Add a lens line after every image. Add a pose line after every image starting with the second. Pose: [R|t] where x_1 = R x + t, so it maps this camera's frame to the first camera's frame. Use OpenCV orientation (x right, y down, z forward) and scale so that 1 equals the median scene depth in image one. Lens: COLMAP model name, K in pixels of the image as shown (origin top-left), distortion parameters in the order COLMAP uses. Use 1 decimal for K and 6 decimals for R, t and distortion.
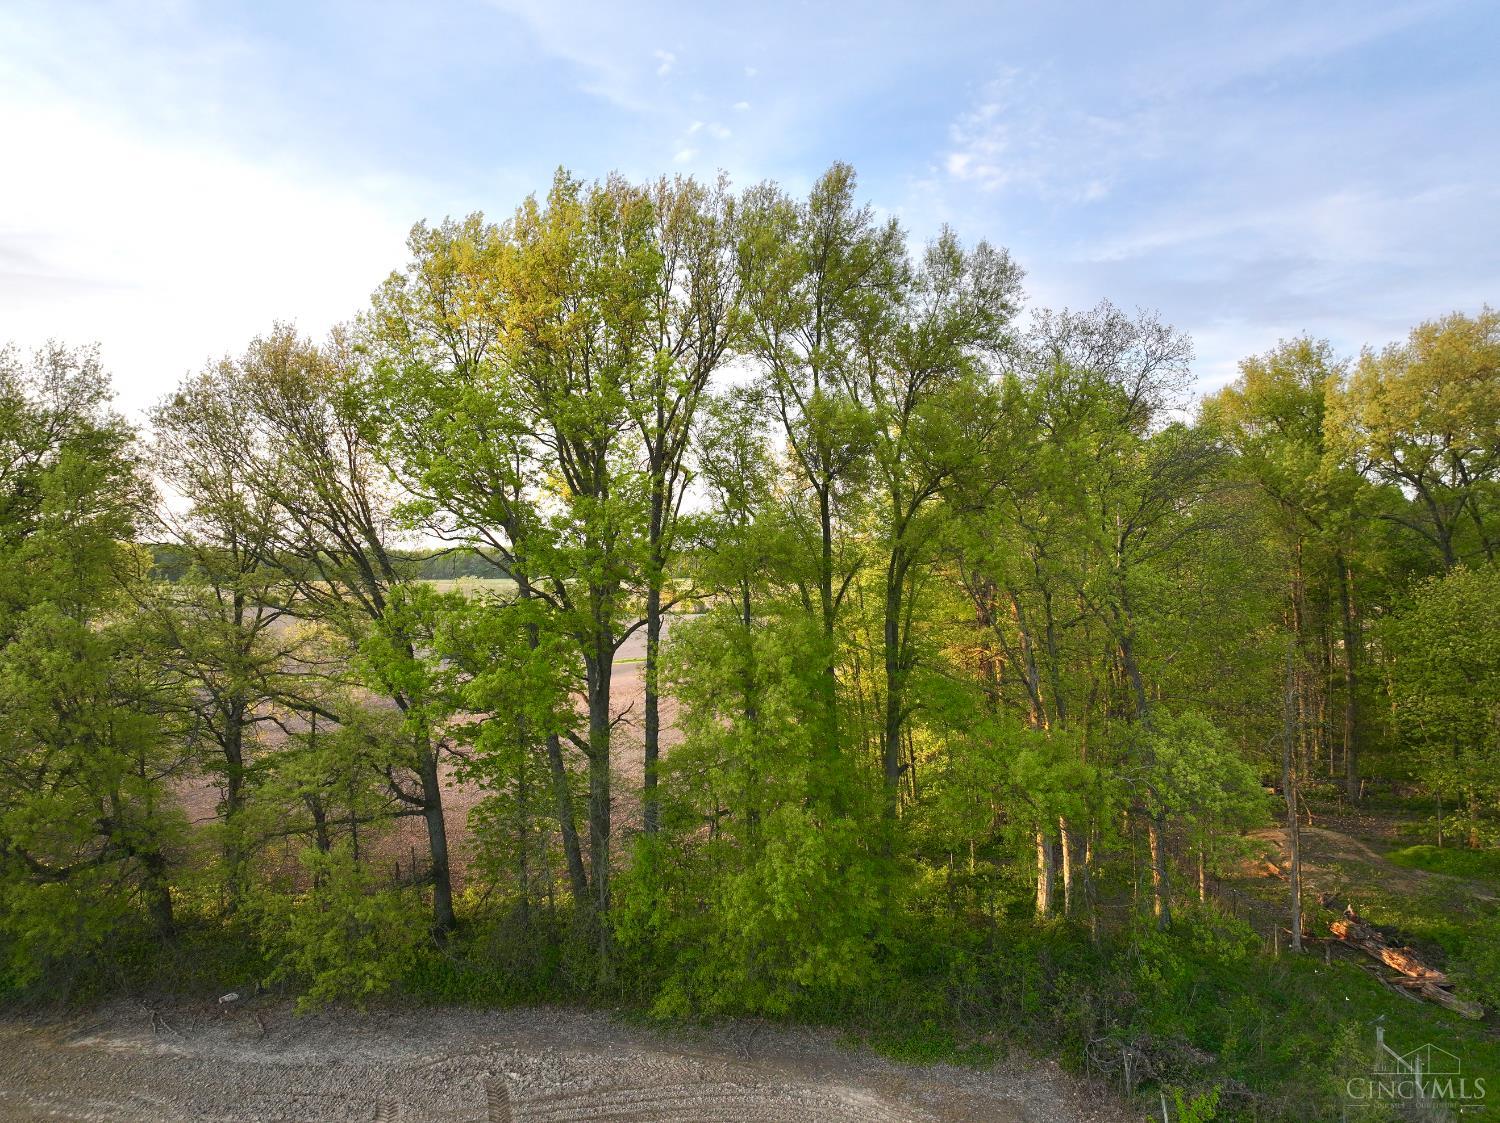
lens RADIAL K [[1051.1, 0, 751.7], [0, 1051.1, 570.8], [0, 0, 1]] dist [-0.002766, 0.022067]
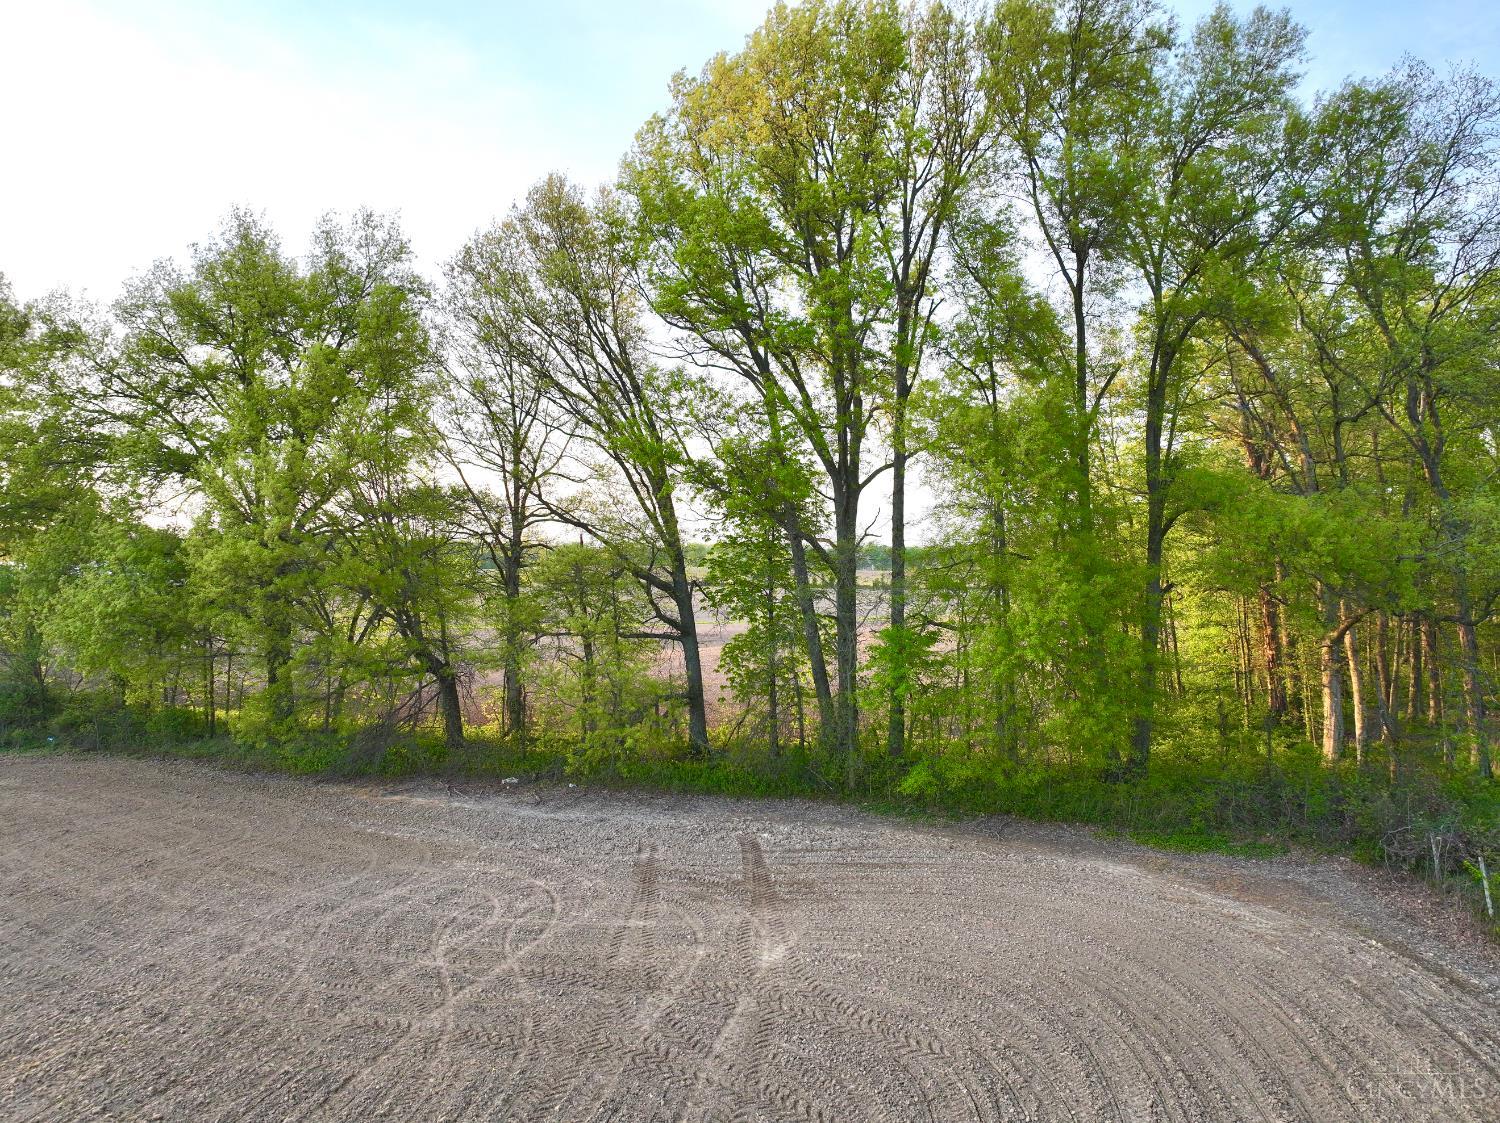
lens RADIAL K [[1051.1, 0, 757.0], [0, 1051.1, 563.4], [0, 0, 1]] dist [-0.002766, 0.022067]
pose [[0.974344, -0.002201, -0.225055, -0.001704], [0.002361, 0.999997, 0.000442, 0.169259], [0.225053, -0.000962, 0.974346, -0.002654]]
